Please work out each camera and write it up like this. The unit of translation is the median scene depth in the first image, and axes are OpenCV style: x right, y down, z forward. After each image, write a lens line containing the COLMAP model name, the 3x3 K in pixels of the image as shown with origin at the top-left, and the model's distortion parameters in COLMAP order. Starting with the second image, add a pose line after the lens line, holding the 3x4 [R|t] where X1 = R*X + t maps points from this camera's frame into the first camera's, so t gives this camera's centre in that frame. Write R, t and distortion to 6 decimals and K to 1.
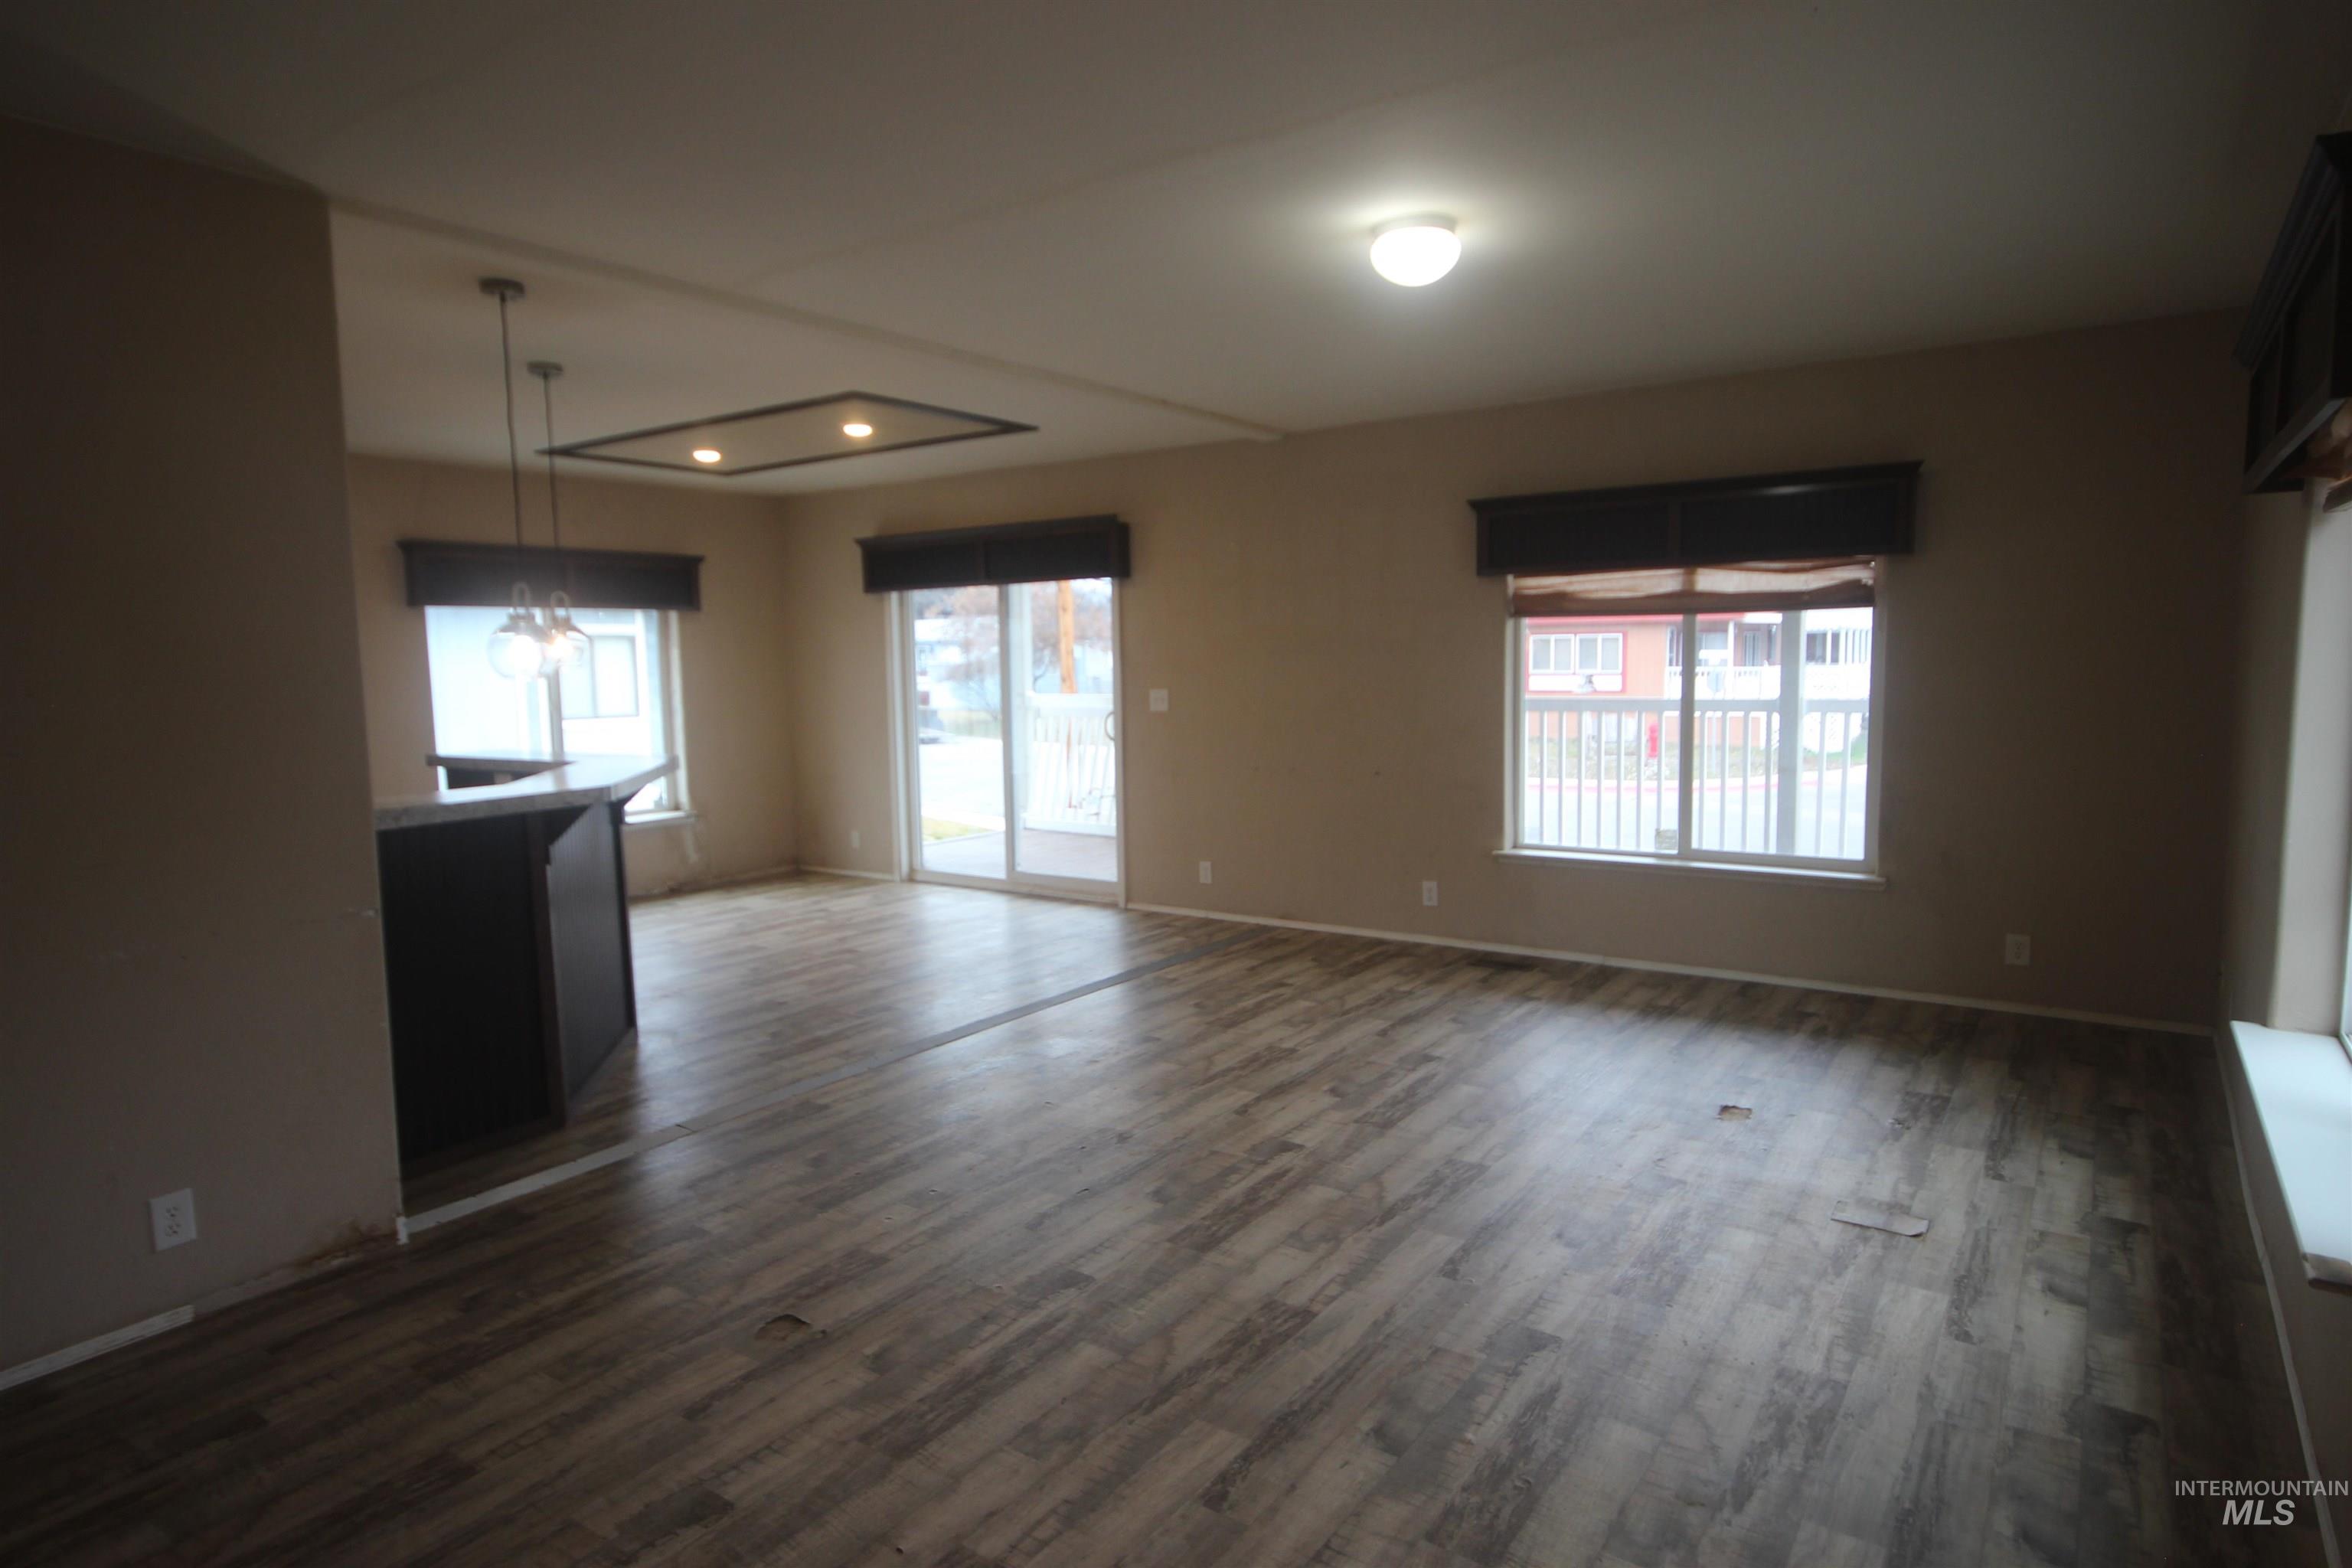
lens RADIAL K [[1336.7, 0, 1160.8], [0, 1336.7, 769.2], [0, 0, 1]] dist [0.018474, 0.001176]
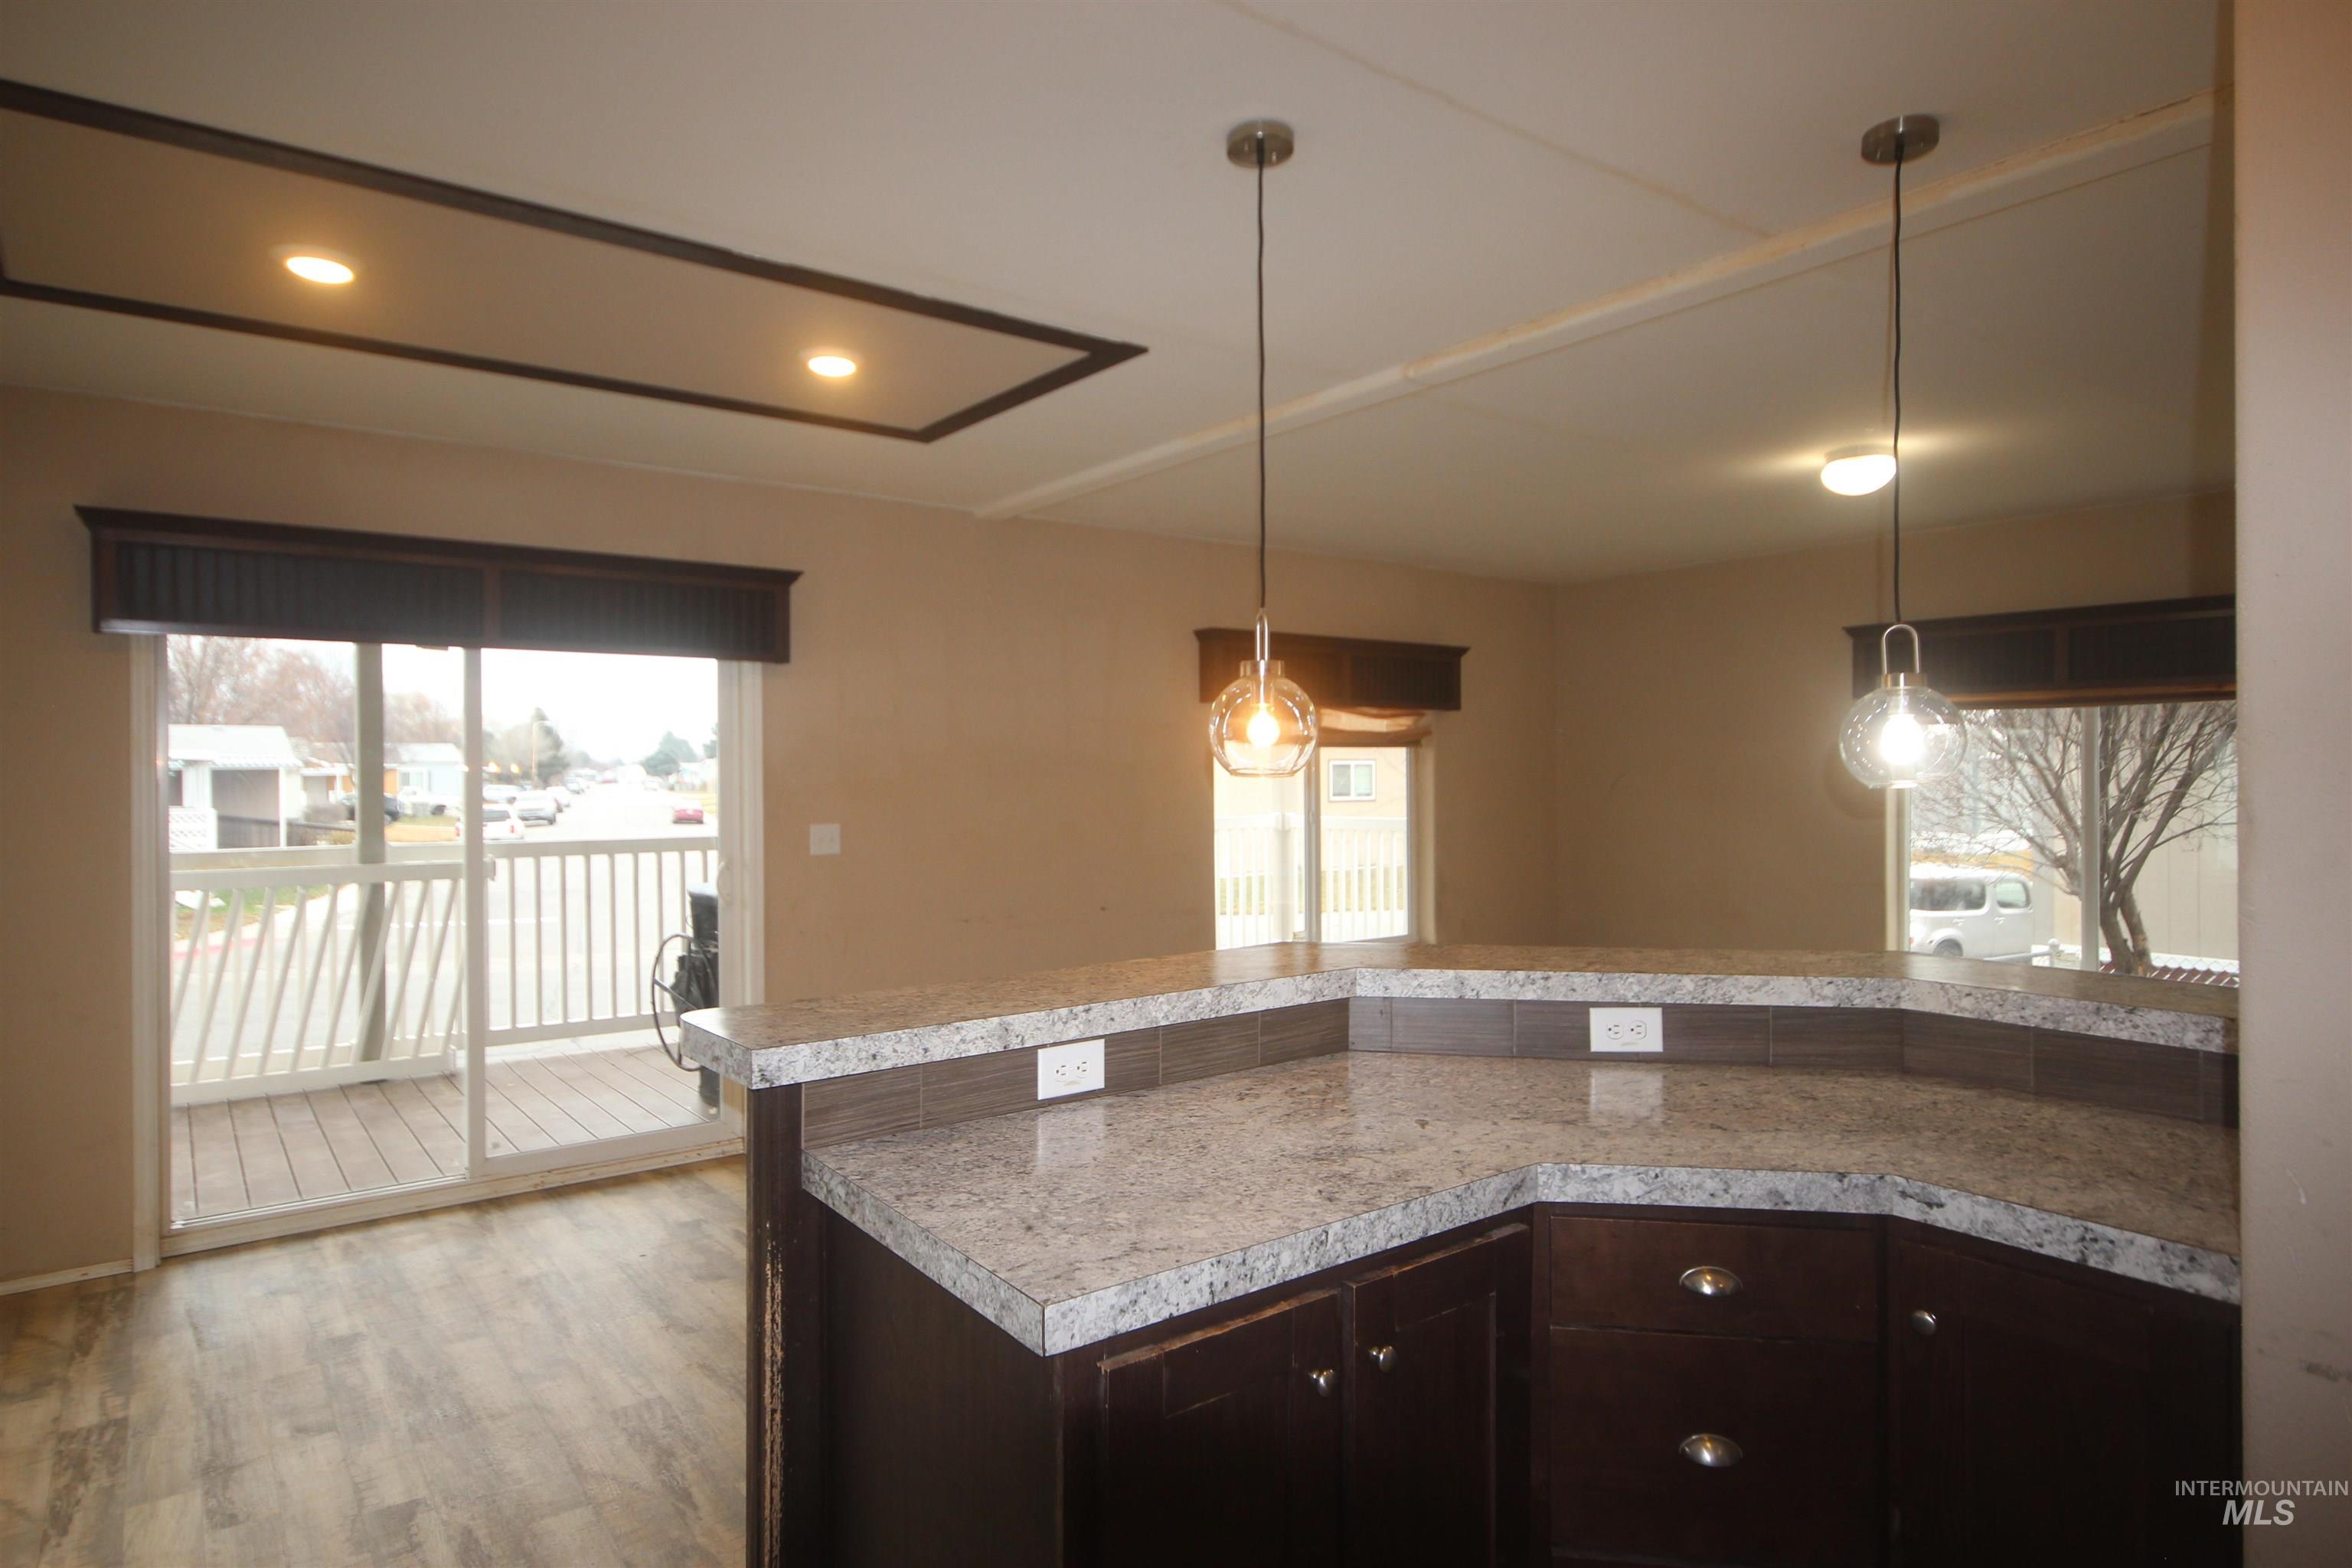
lens RADIAL K [[1278.9, 0, 1185.9], [0, 1278.9, 783.4], [0, 0, 1]] dist [-0.002549, -0.001022]
pose [[0.283141, 0.004210, 0.959069, -0.398483], [0.087614, 0.995695, -0.030237, -0.028374], [-0.955068, 0.092590, 0.281554, 0.399913]]
